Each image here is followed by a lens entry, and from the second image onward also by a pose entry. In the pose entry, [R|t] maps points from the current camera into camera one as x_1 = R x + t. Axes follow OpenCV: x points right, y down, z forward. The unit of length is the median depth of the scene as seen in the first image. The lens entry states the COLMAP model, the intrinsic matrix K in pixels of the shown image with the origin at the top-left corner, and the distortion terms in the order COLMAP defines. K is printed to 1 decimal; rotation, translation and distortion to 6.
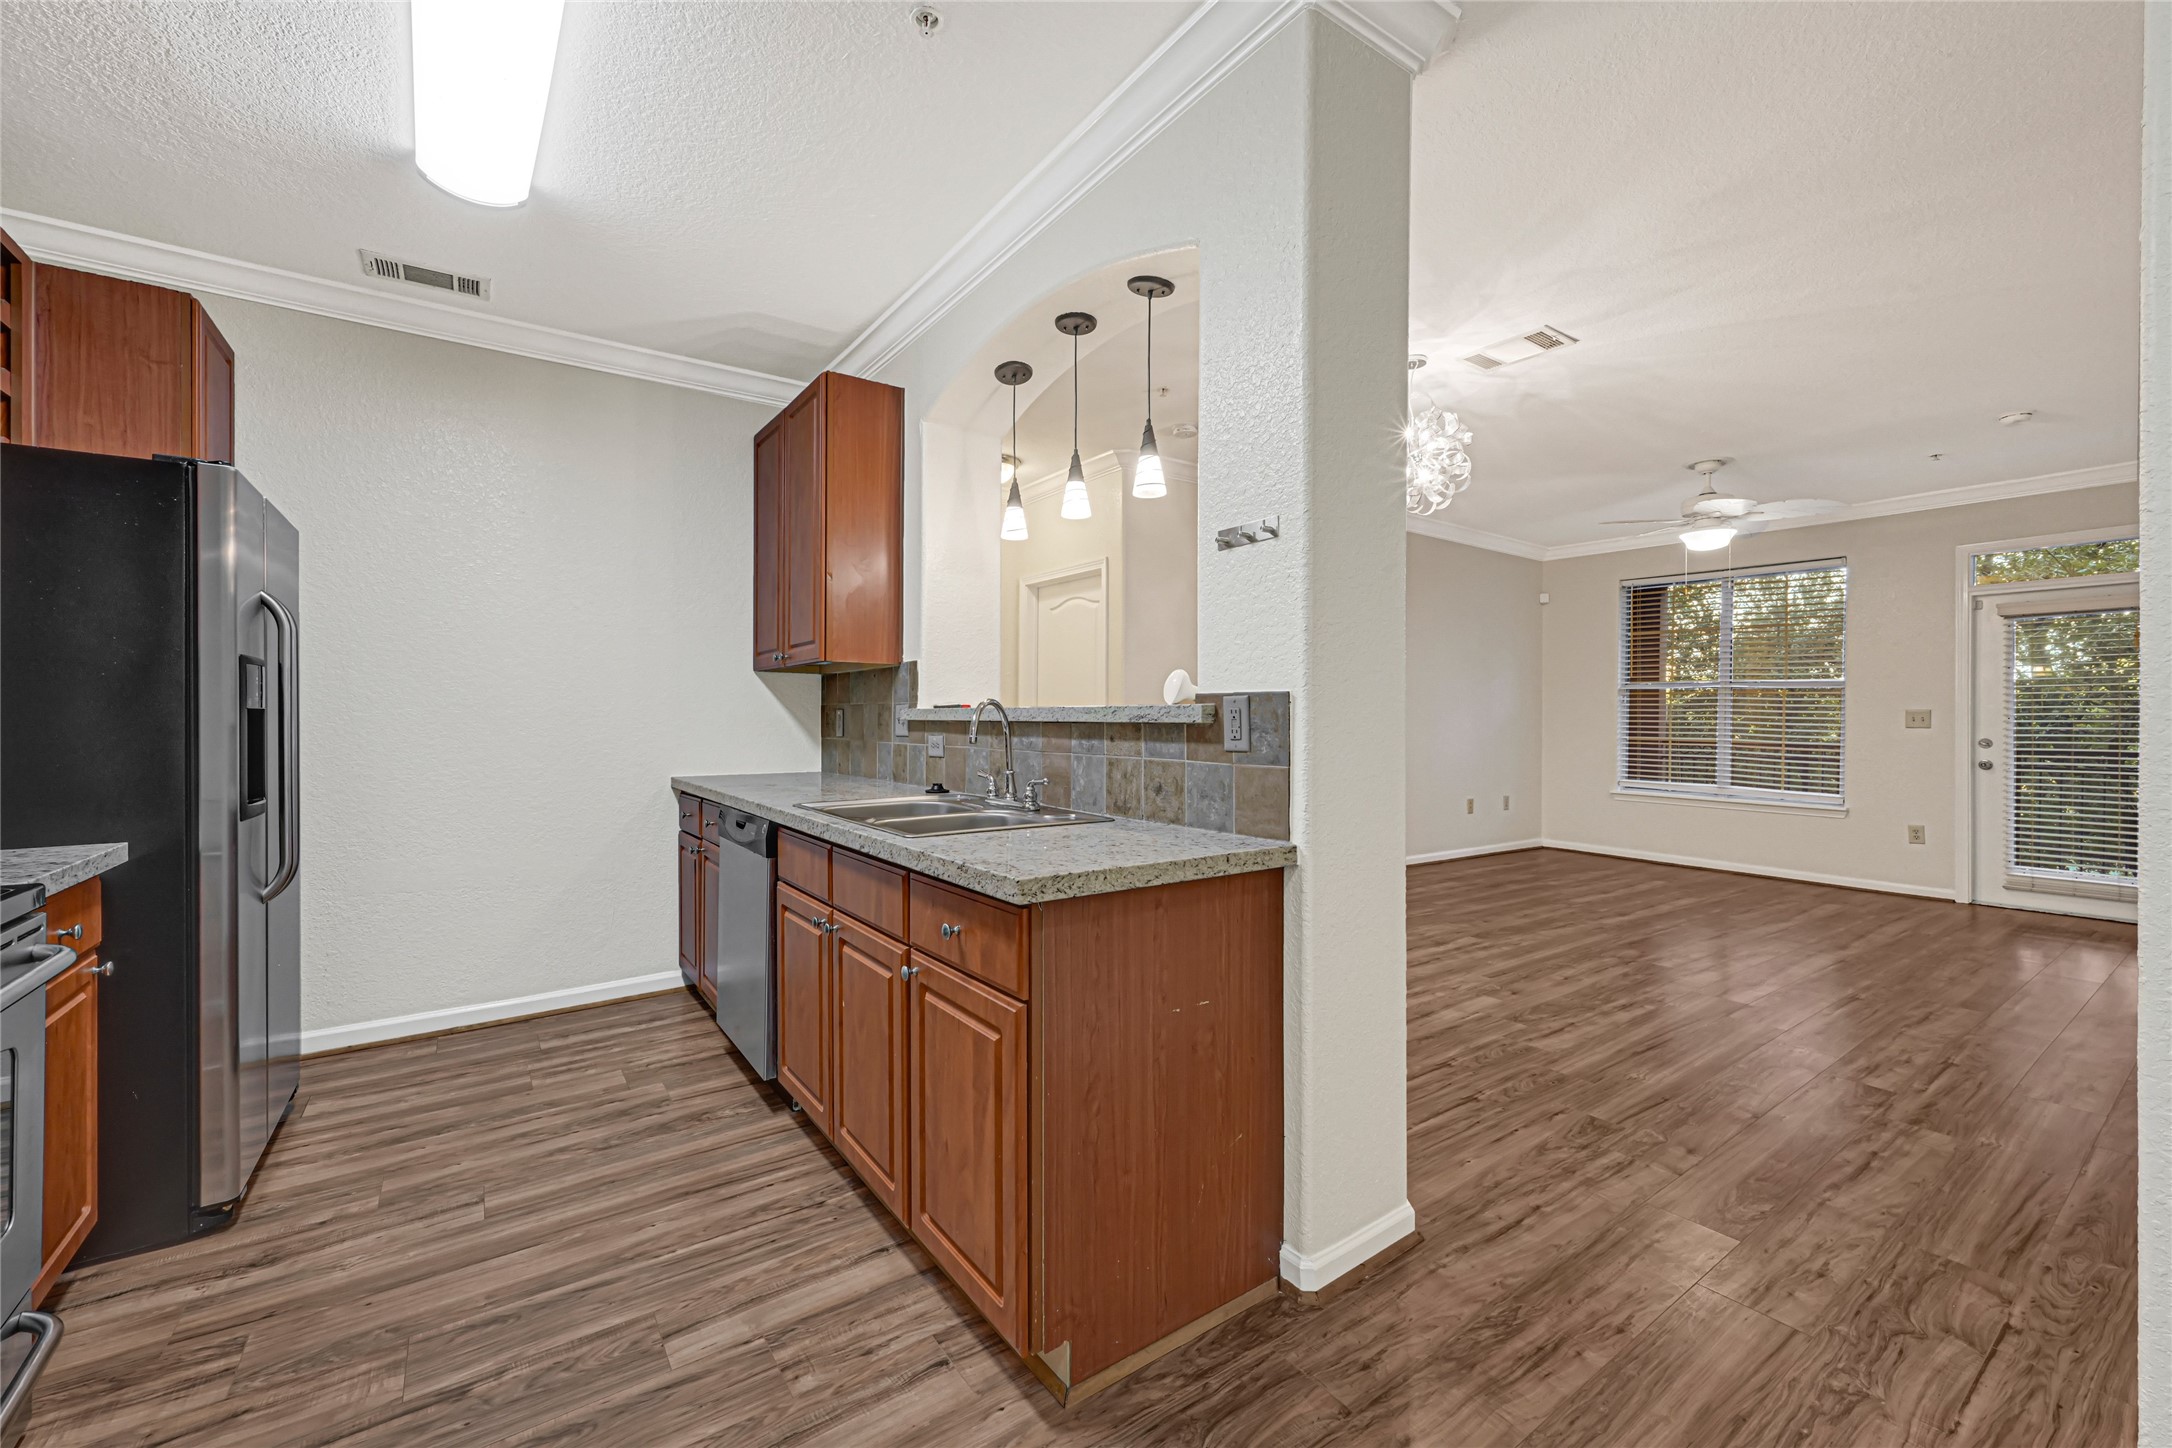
lens RADIAL K [[877.9, 0, 1093.4], [0, 877.9, 721.9], [0, 0, 1]] dist [0.002804, 0.000252]
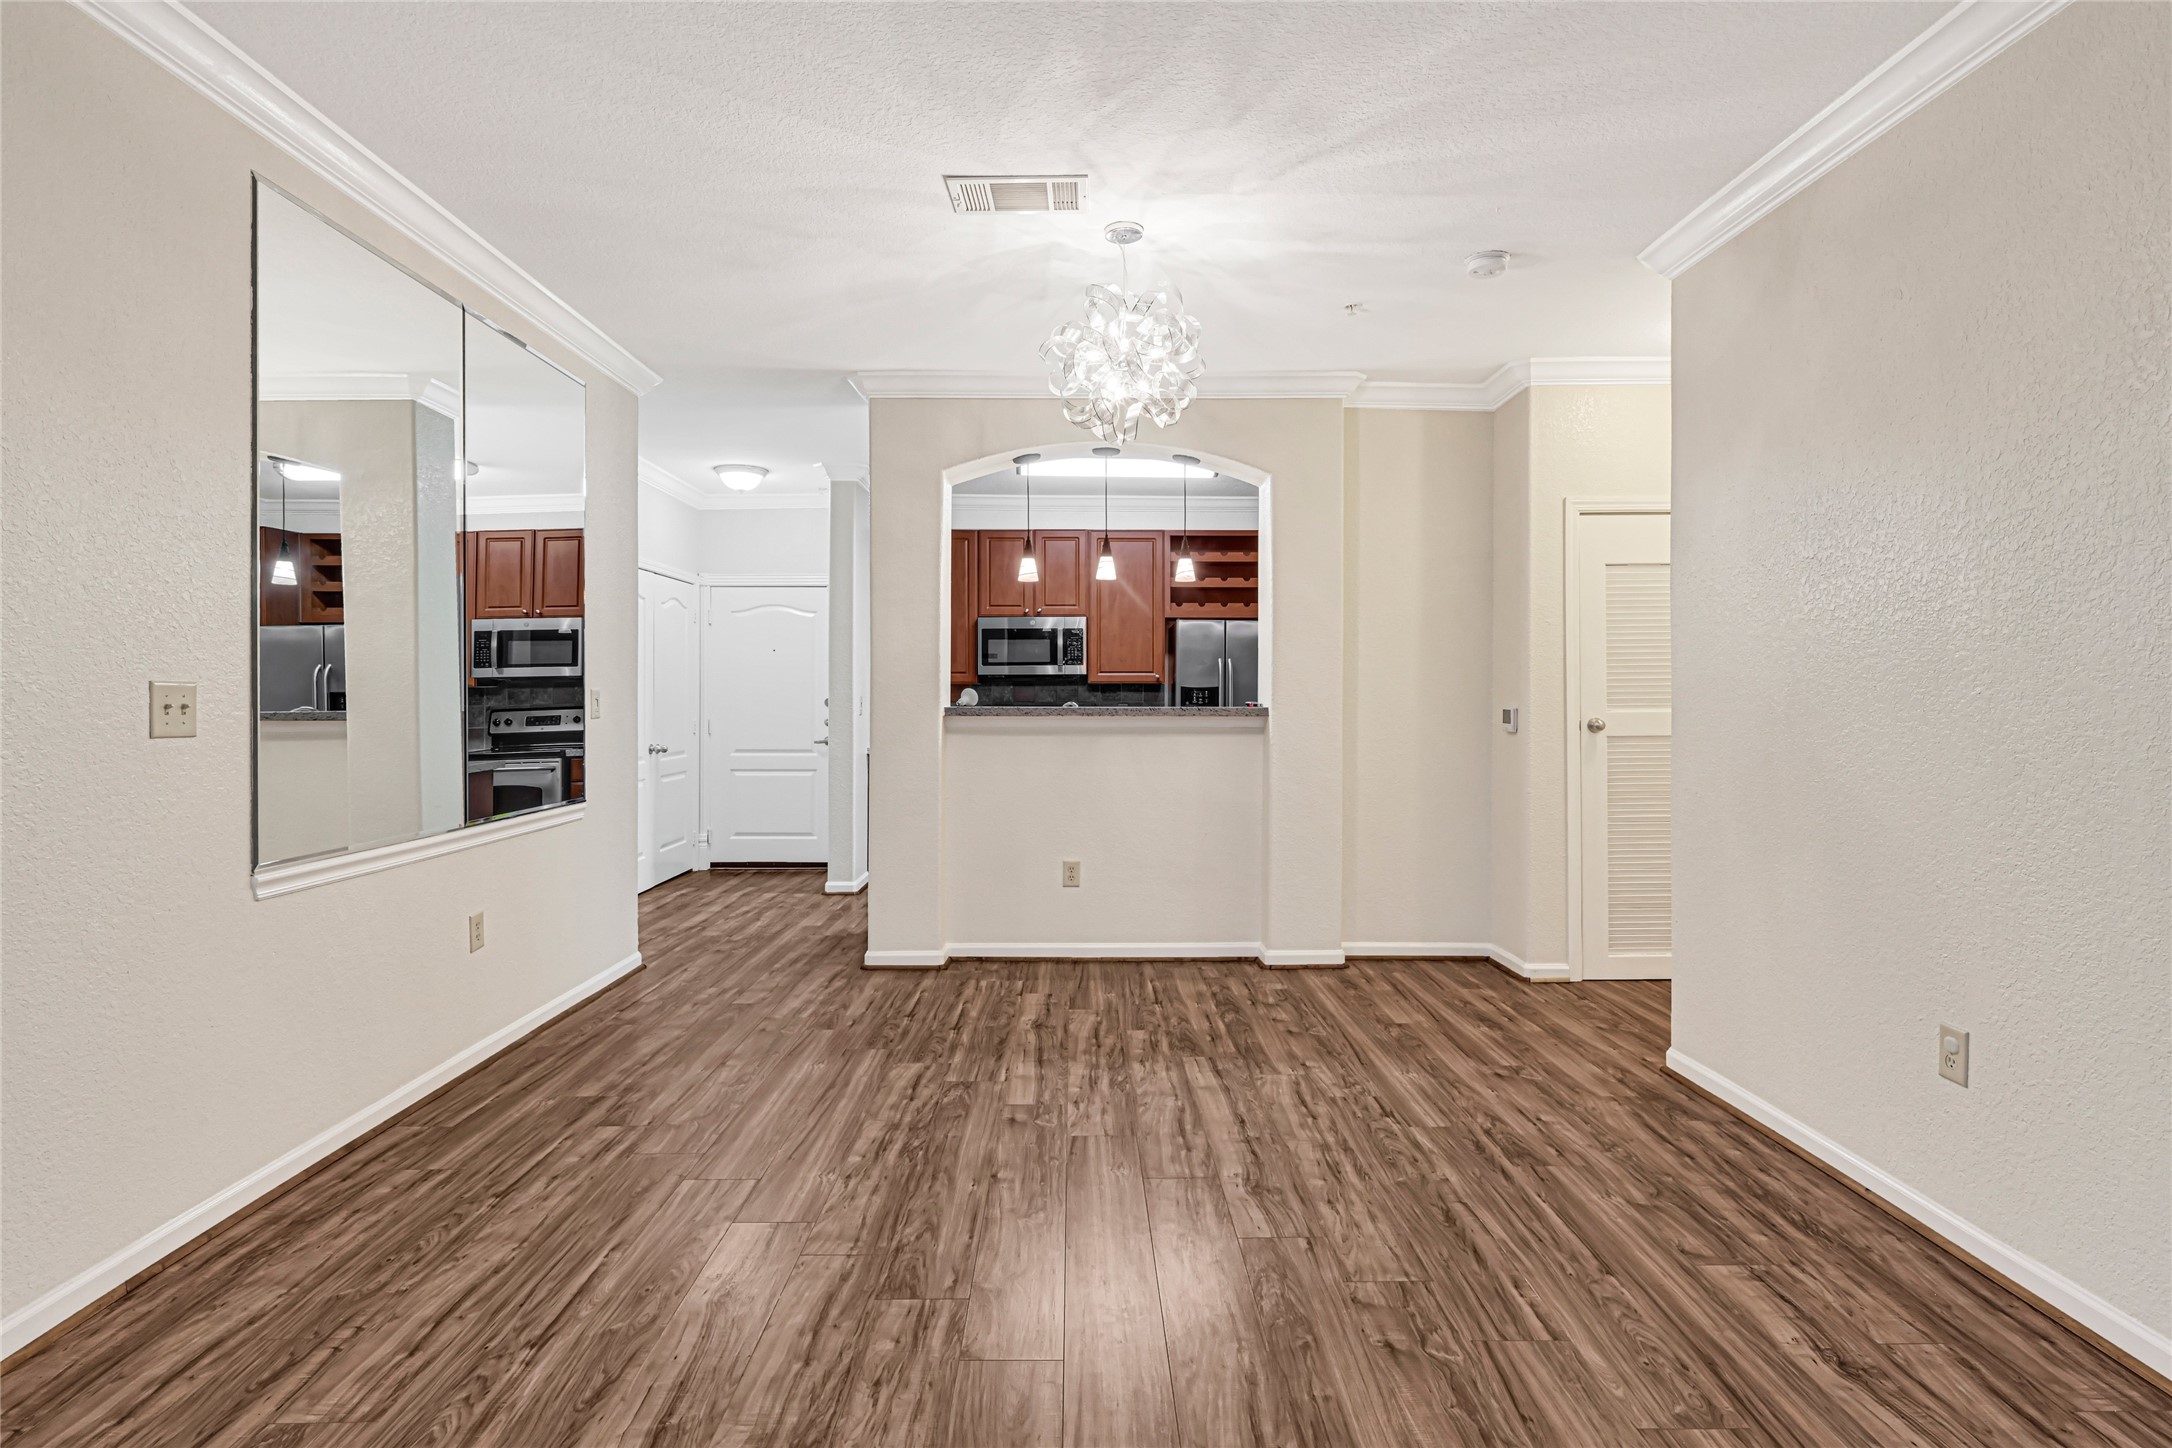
lens RADIAL K [[1114.2, 0, 1084.4], [0, 1114.2, 691.4], [0, 0, 1]] dist [-0.002998, 0.003098]
pose [[-0.578008, -0.003321, -0.816024, 0.853801], [-0.007056, 0.999975, 0.000928, -0.022792], [0.816000, 0.006294, -0.578017, 1.137373]]
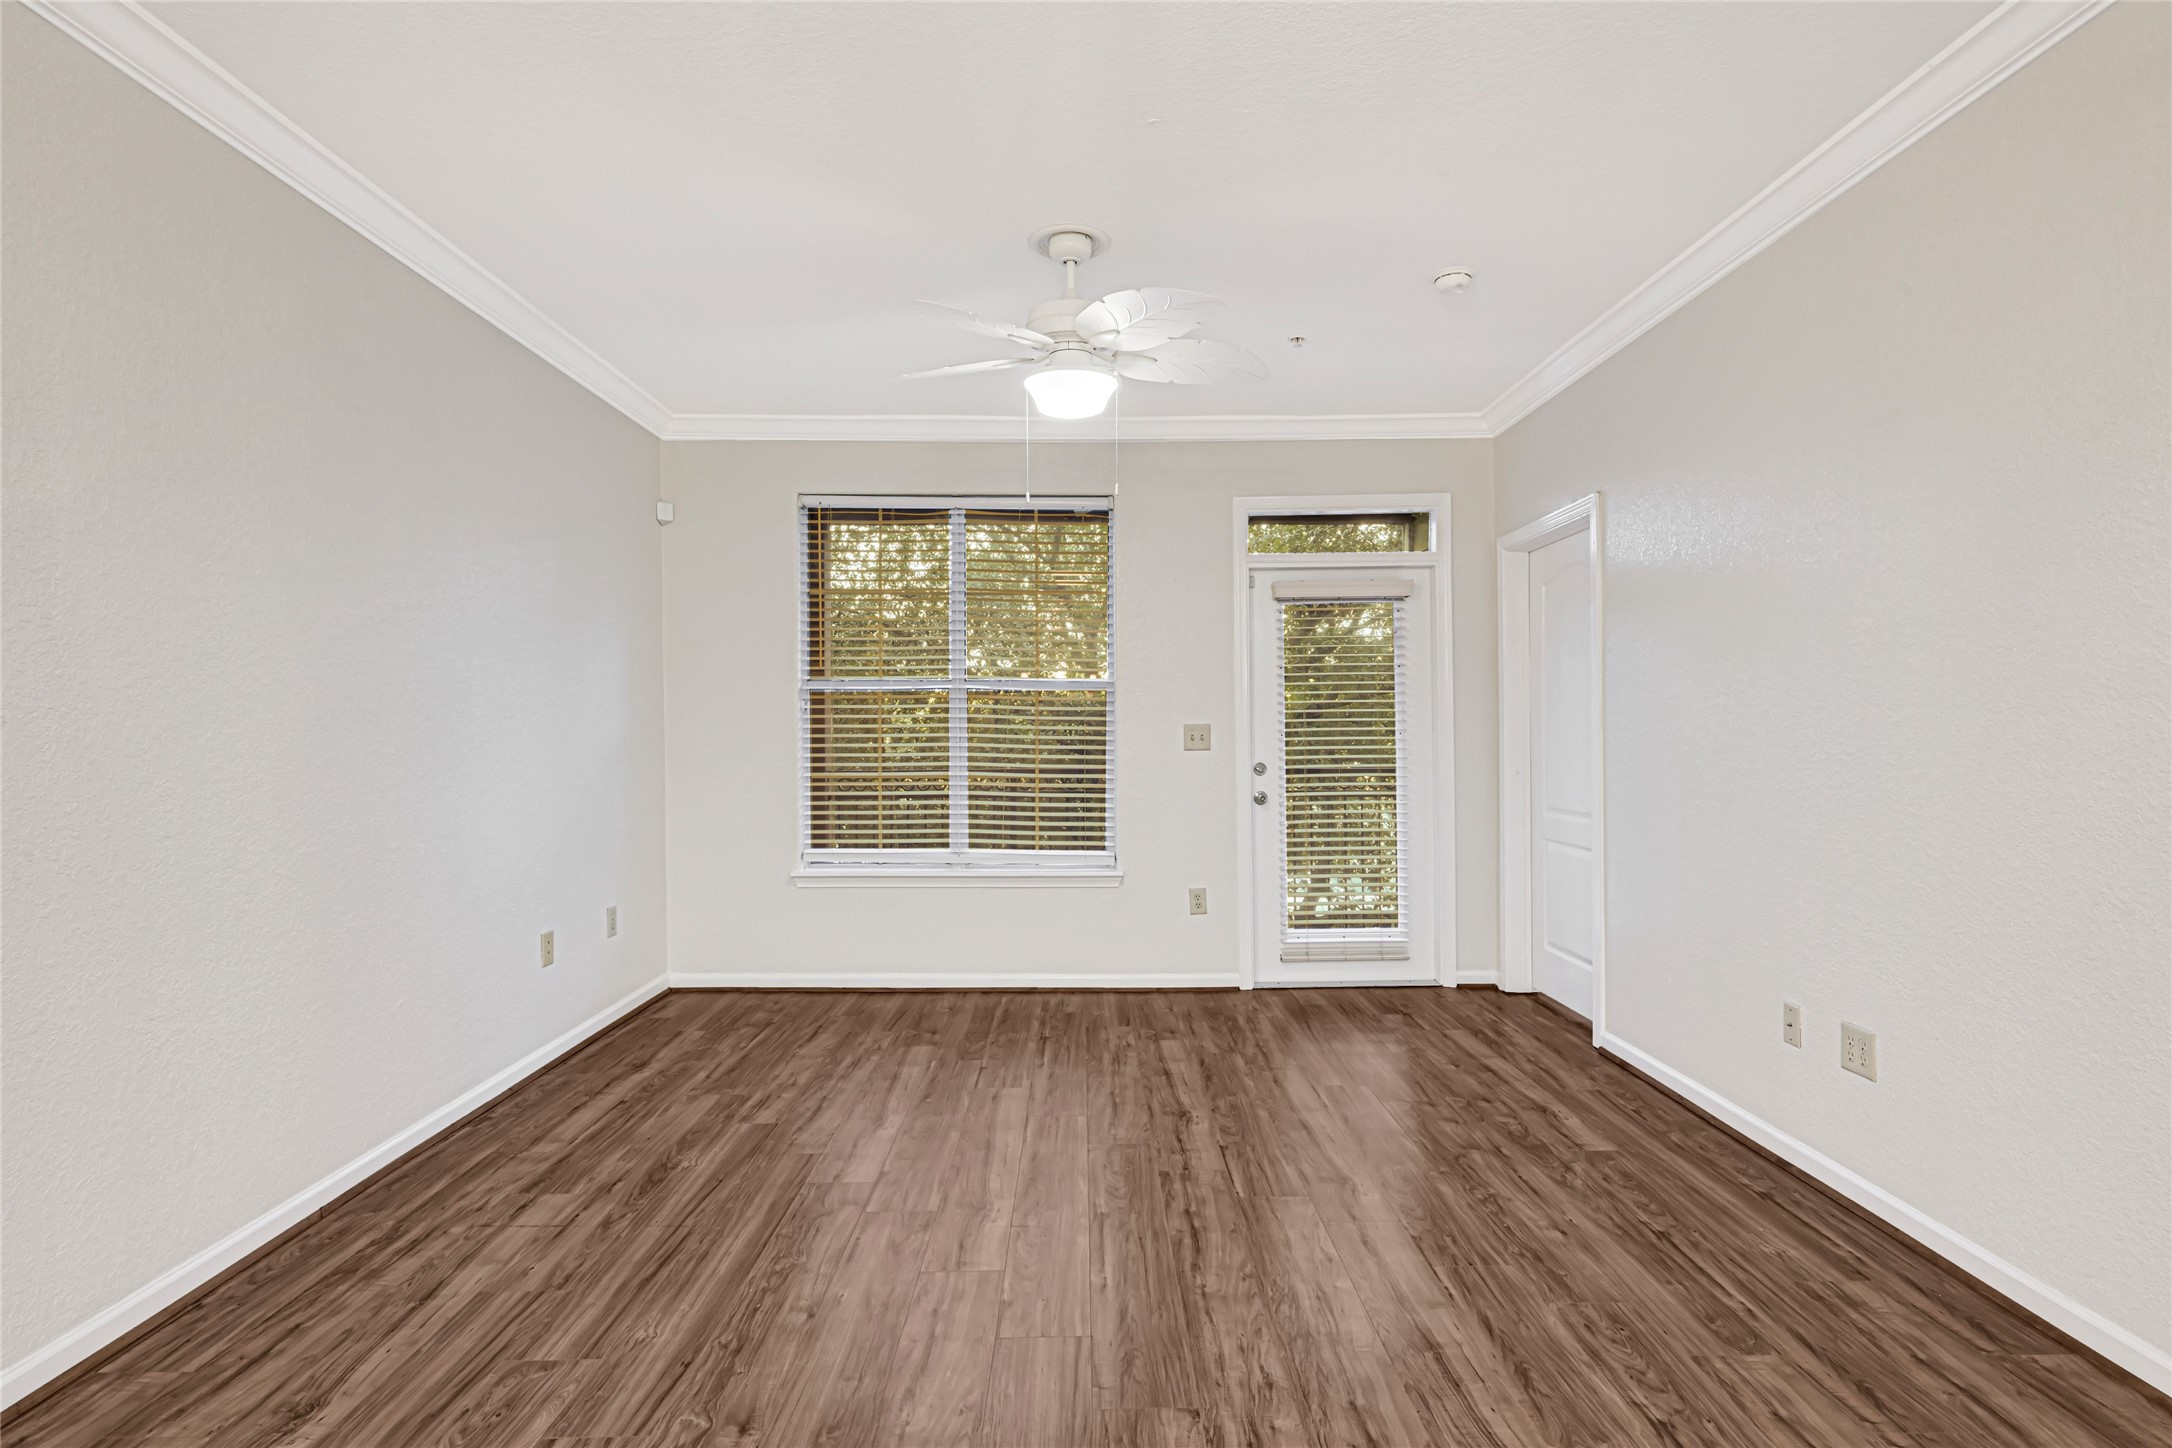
lens RADIAL K [[1114.2, 0, 1095.8], [0, 1114.2, 725.6], [0, 0, 1]] dist [-0.002998, 0.003098]
pose [[0.578198, -0.016346, 0.815733, 0.194470], [0.015028, 0.999843, 0.009383, -0.026011], [-0.815758, 0.006833, 0.578353, 0.656607]]
